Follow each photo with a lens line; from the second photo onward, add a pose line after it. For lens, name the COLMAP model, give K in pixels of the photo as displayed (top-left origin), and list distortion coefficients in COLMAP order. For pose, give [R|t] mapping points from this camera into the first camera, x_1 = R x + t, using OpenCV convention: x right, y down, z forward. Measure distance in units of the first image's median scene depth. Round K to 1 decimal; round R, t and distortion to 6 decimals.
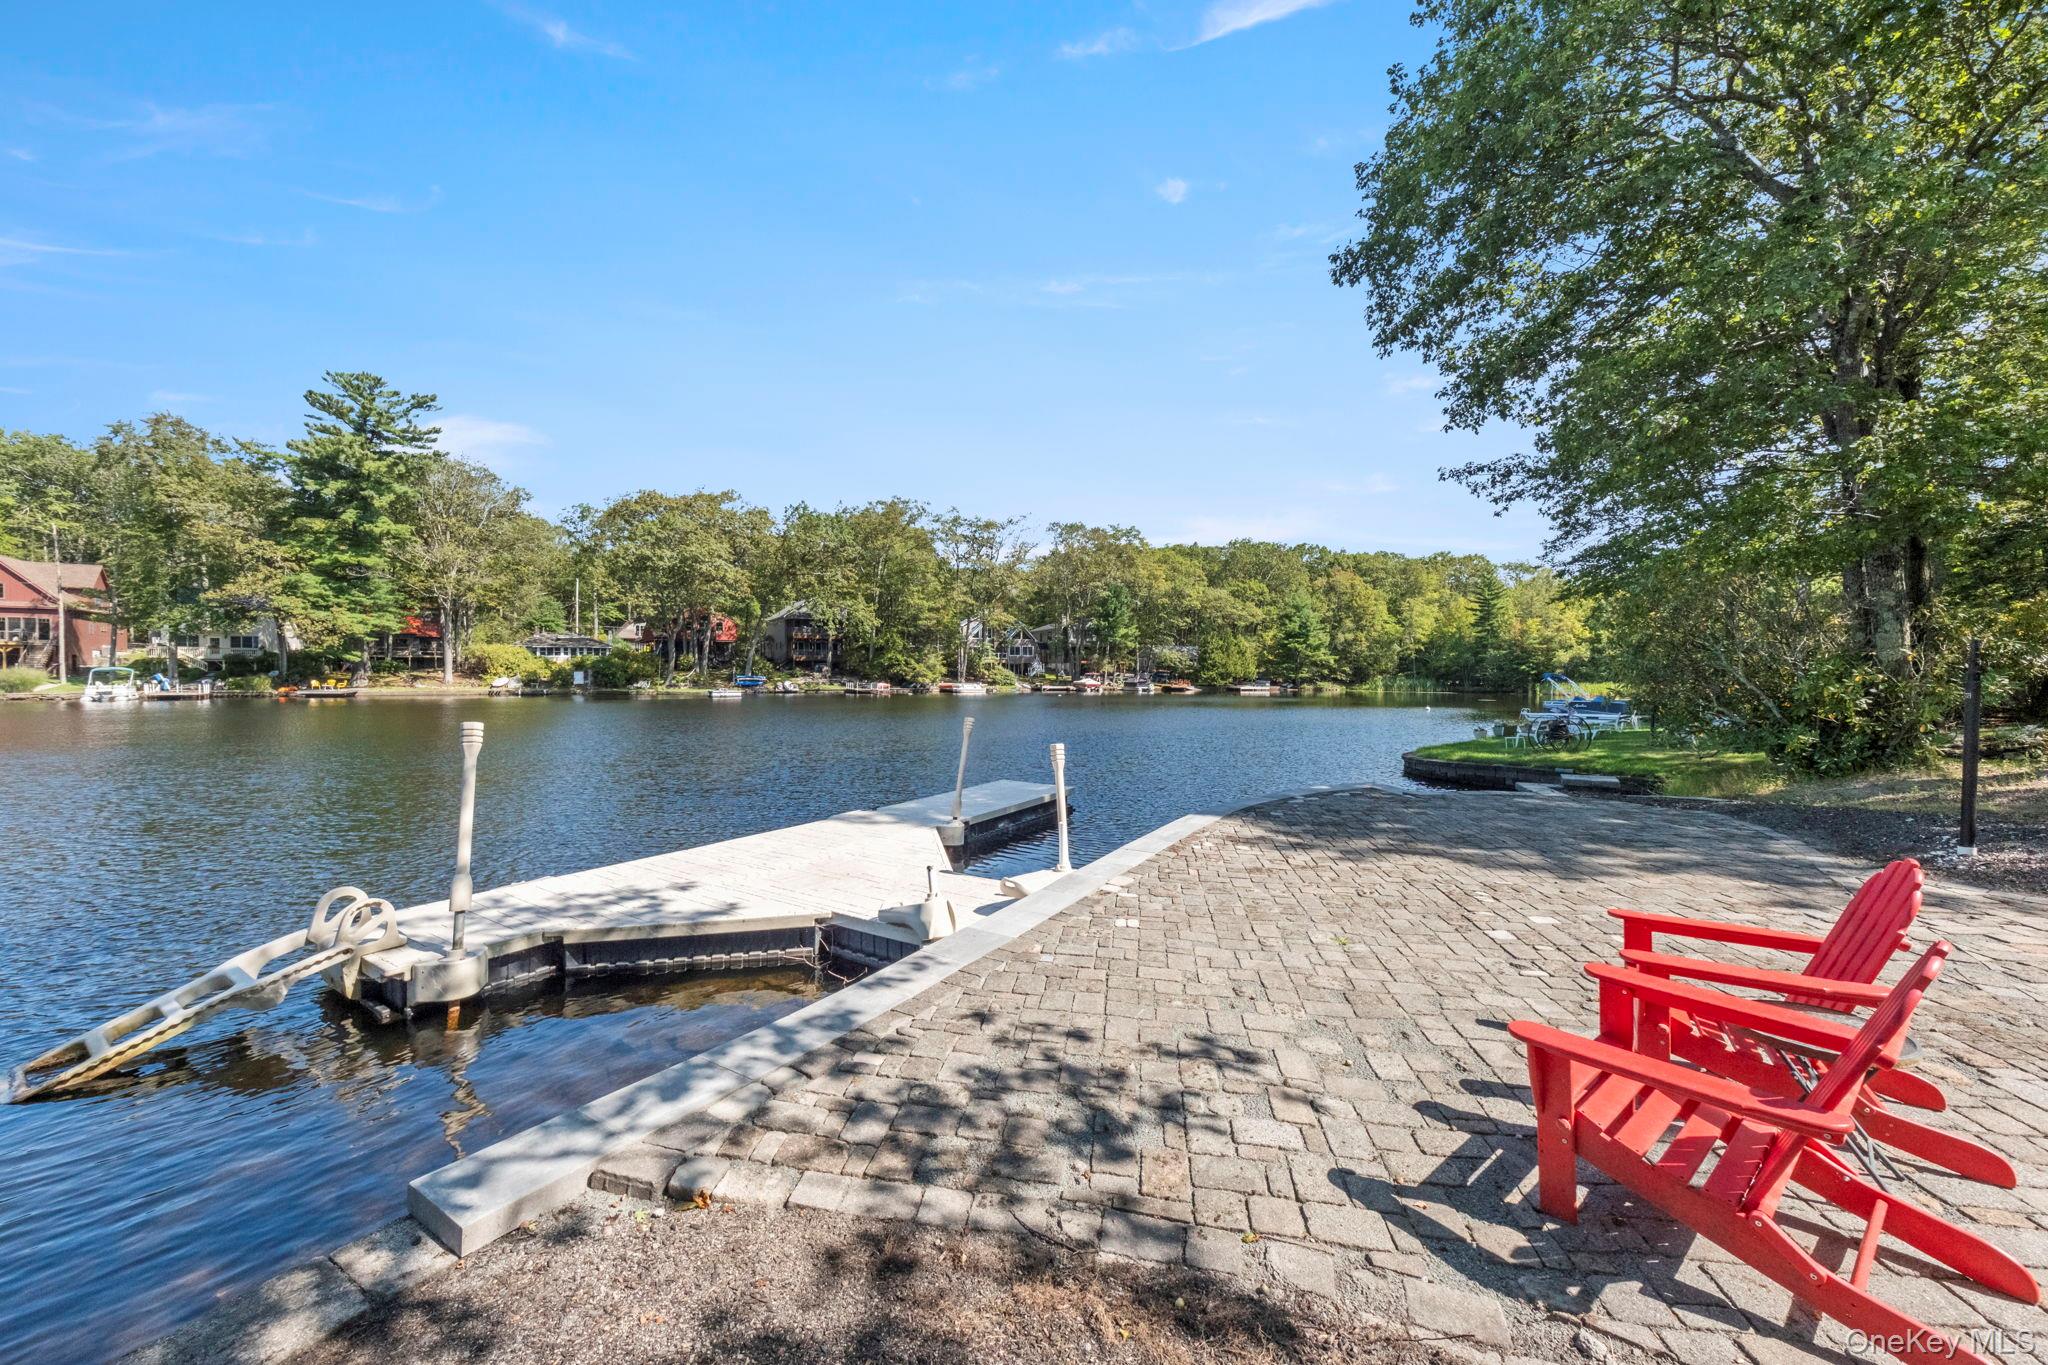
lens RADIAL K [[748.3, 0, 1031.8], [0, 748.3, 688.3], [0, 0, 1]] dist [-0.003751, -0.000169]
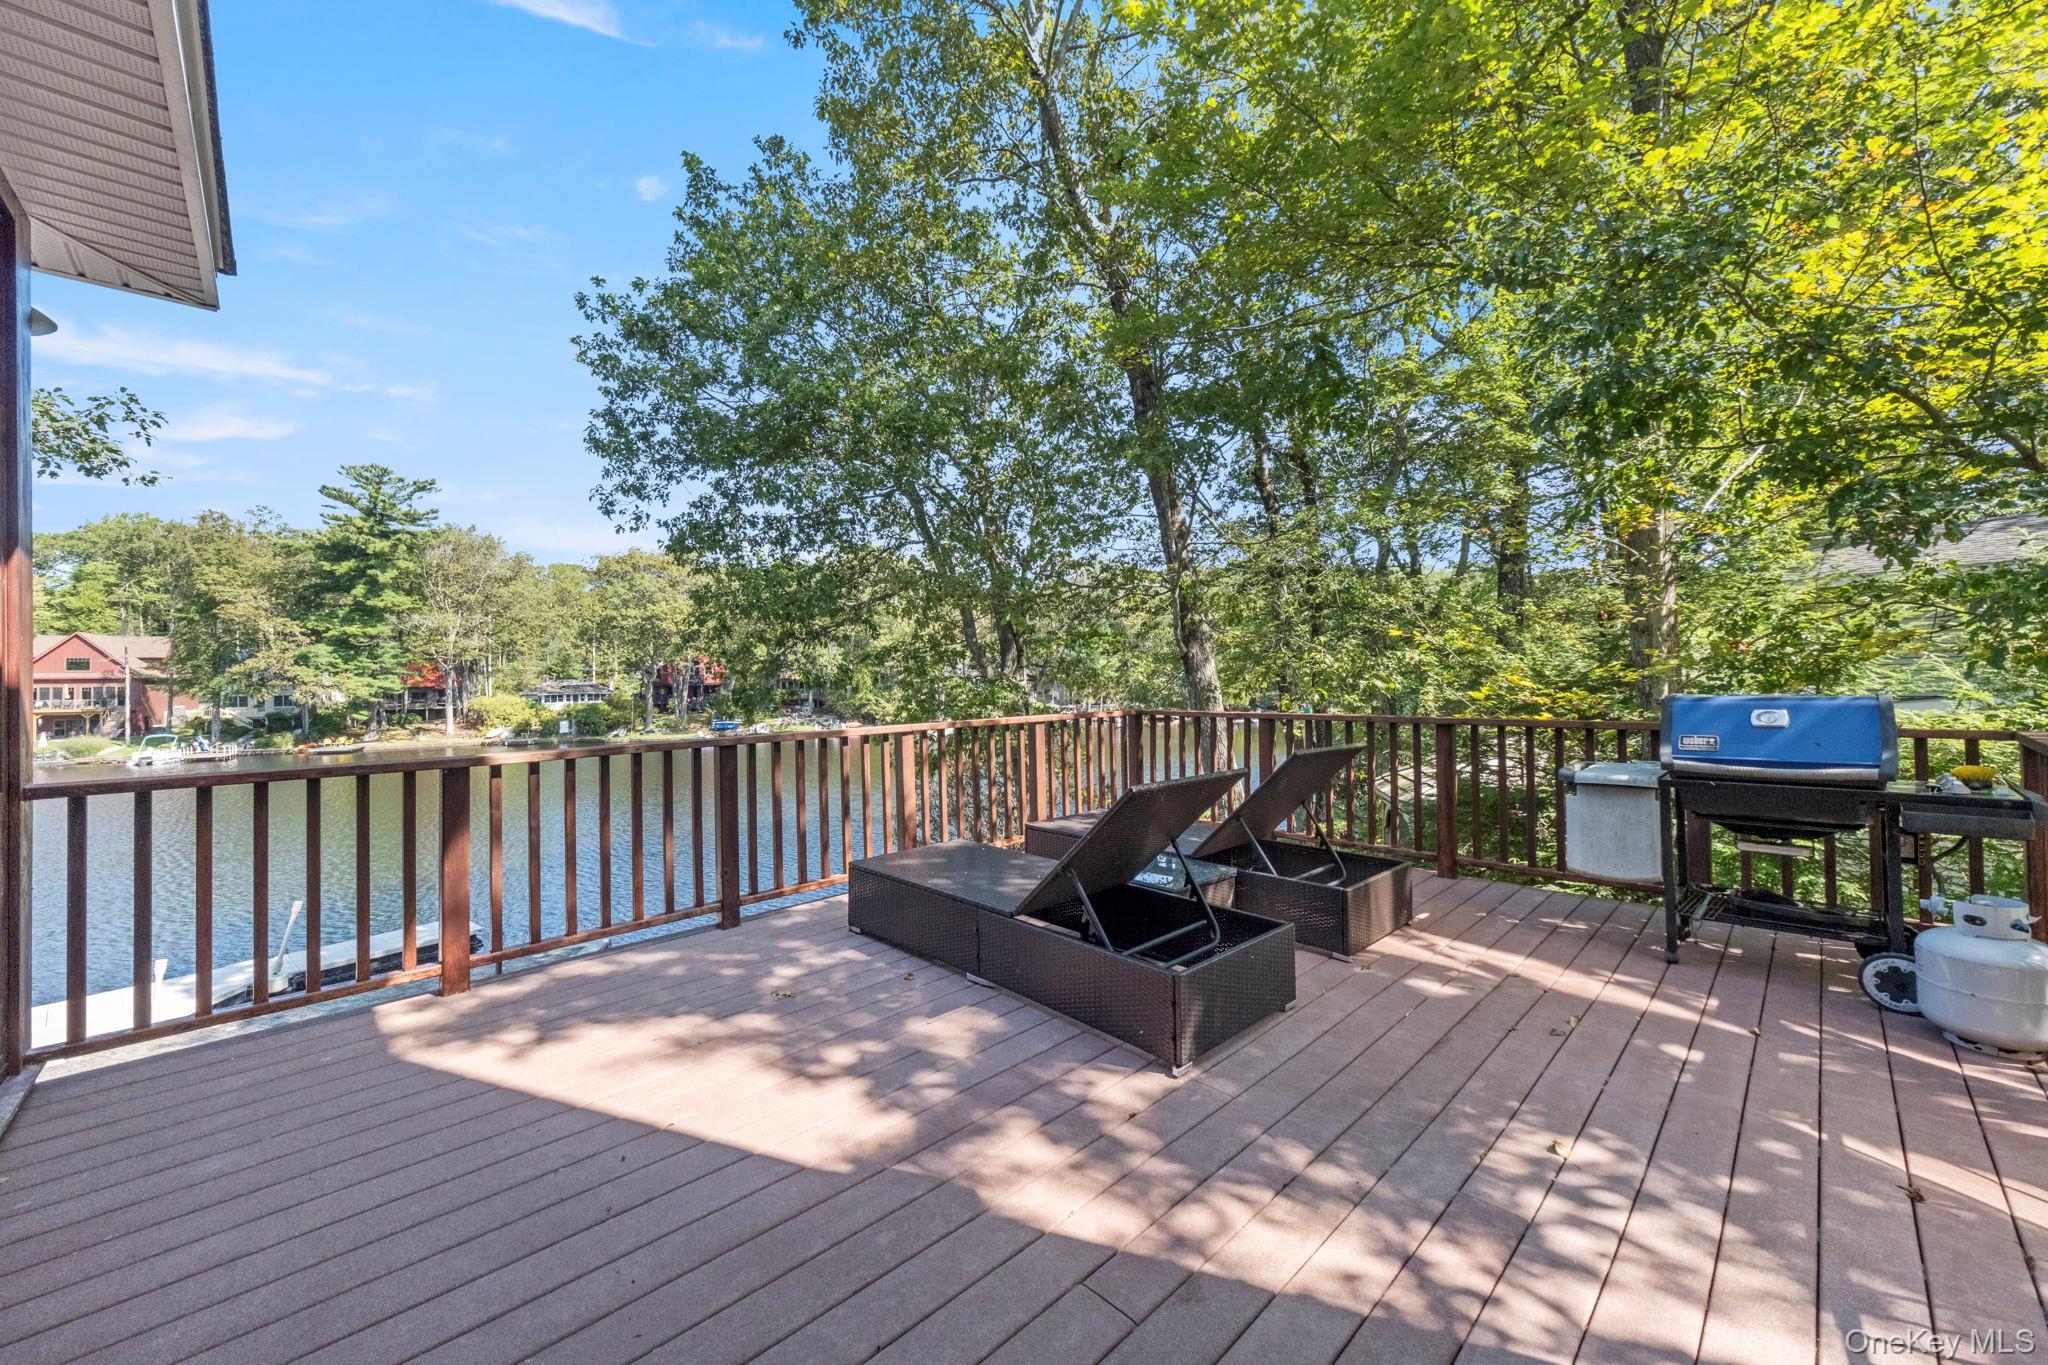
lens RADIAL K [[779.0, 0, 1031.9], [0, 779.0, 666.7], [0, 0, 1]] dist [0.001566, -0.000028]
pose [[0.993493, -0.023071, -0.111532, 0.218781], [0.018923, 0.999094, -0.038112, -0.050940], [0.112311, 0.035753, 0.993030, -0.052383]]
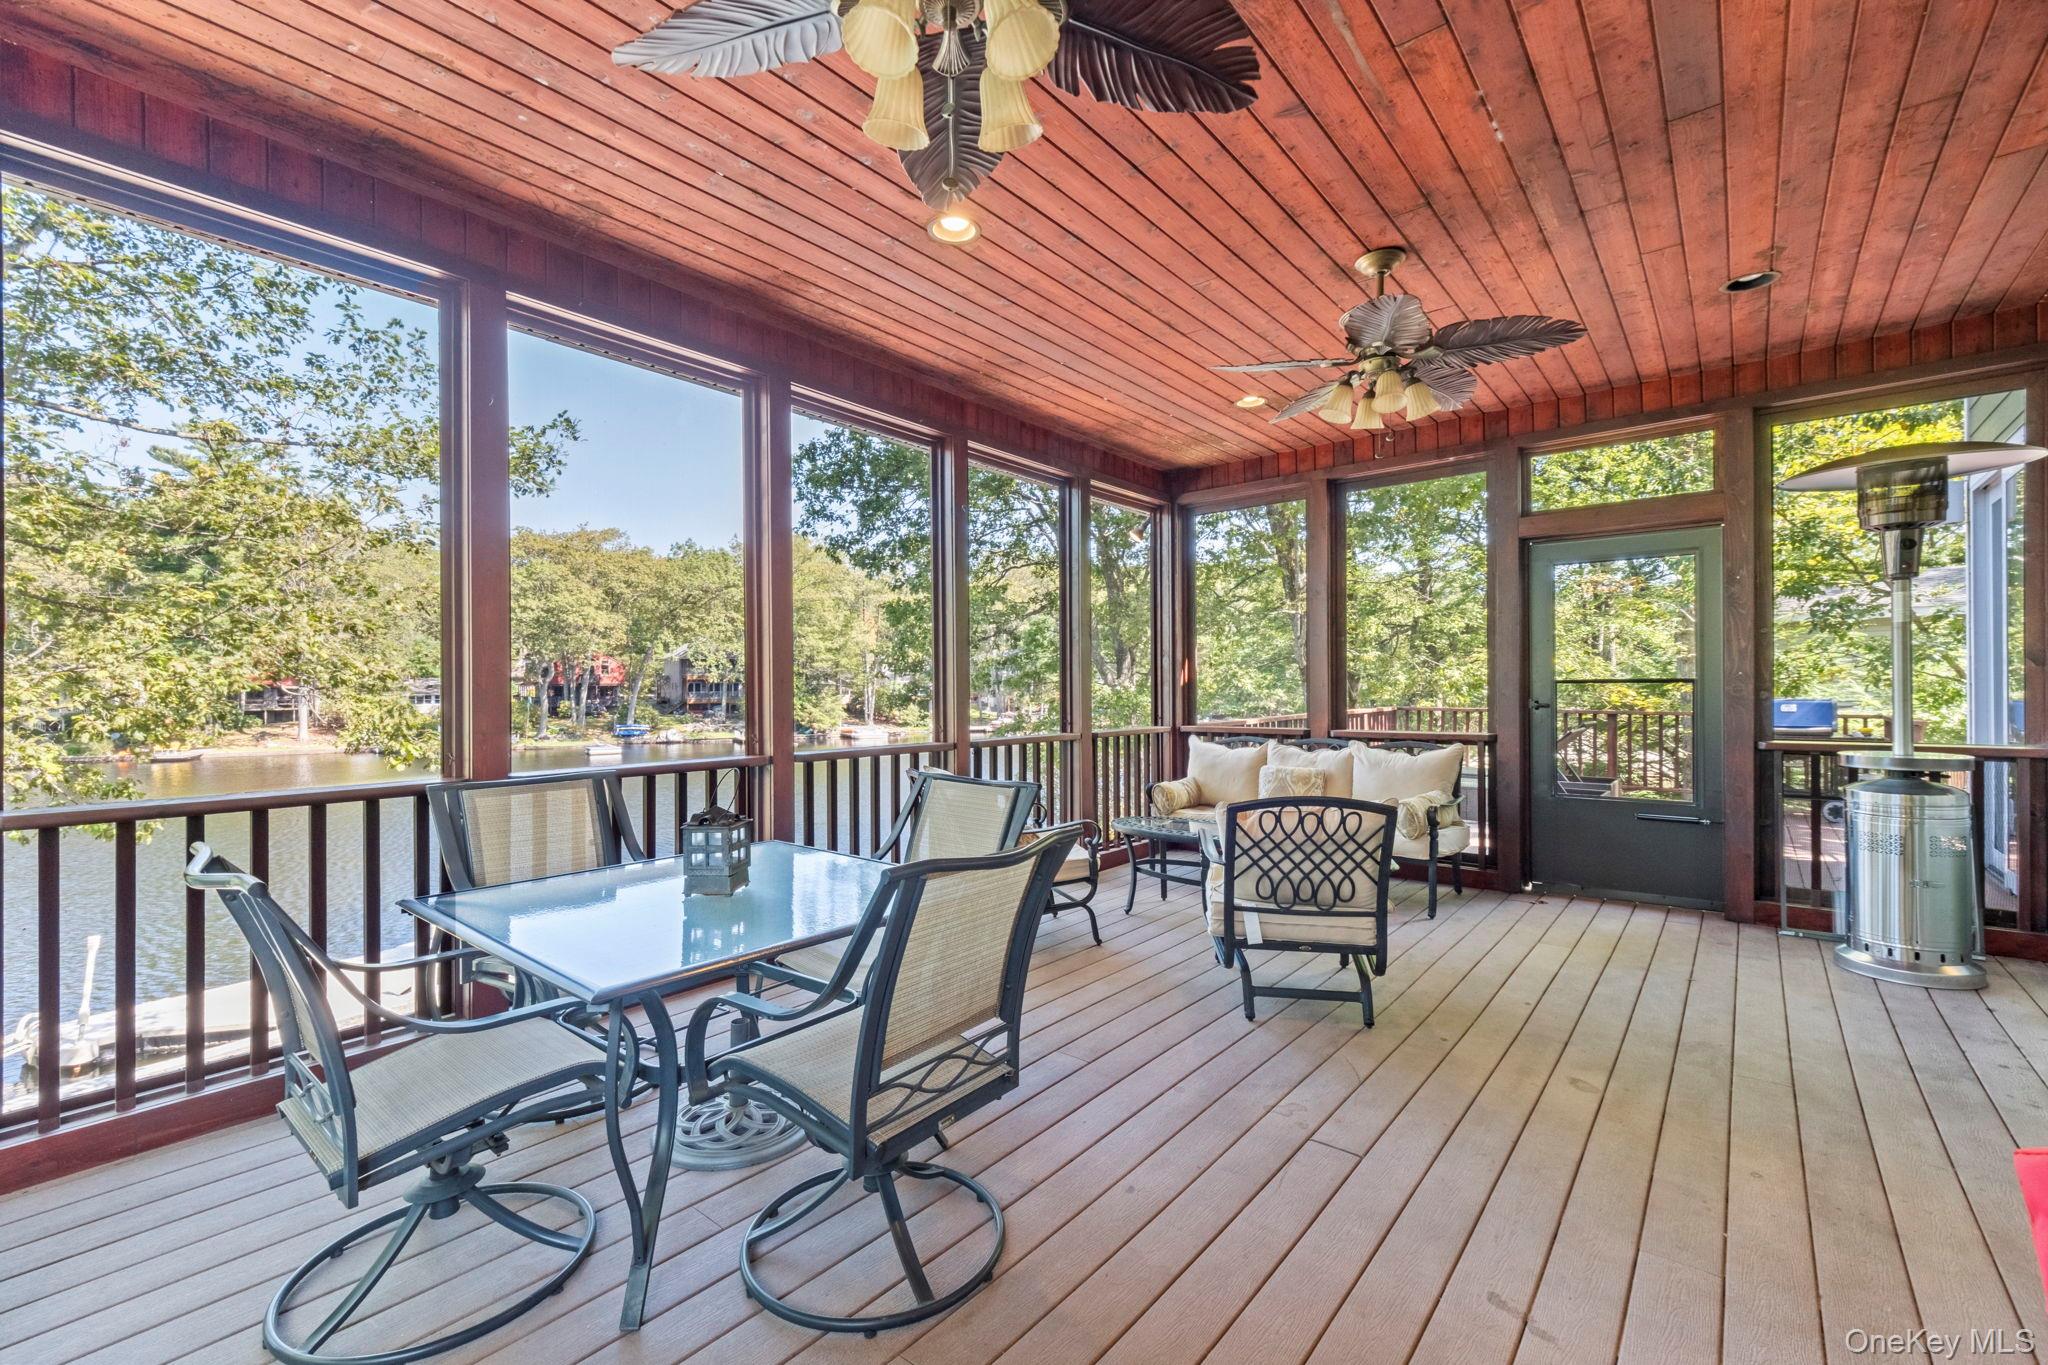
lens RADIAL K [[874.9, 0, 1027.5], [0, 874.9, 684.4], [0, 0, 1]] dist [0.000542, 0.000275]
pose [[0.999951, -0.009891, -0.000507, 0.152175], [0.009879, 0.999753, -0.019919, -0.050762], [0.000704, 0.019913, 0.999801, -0.122222]]
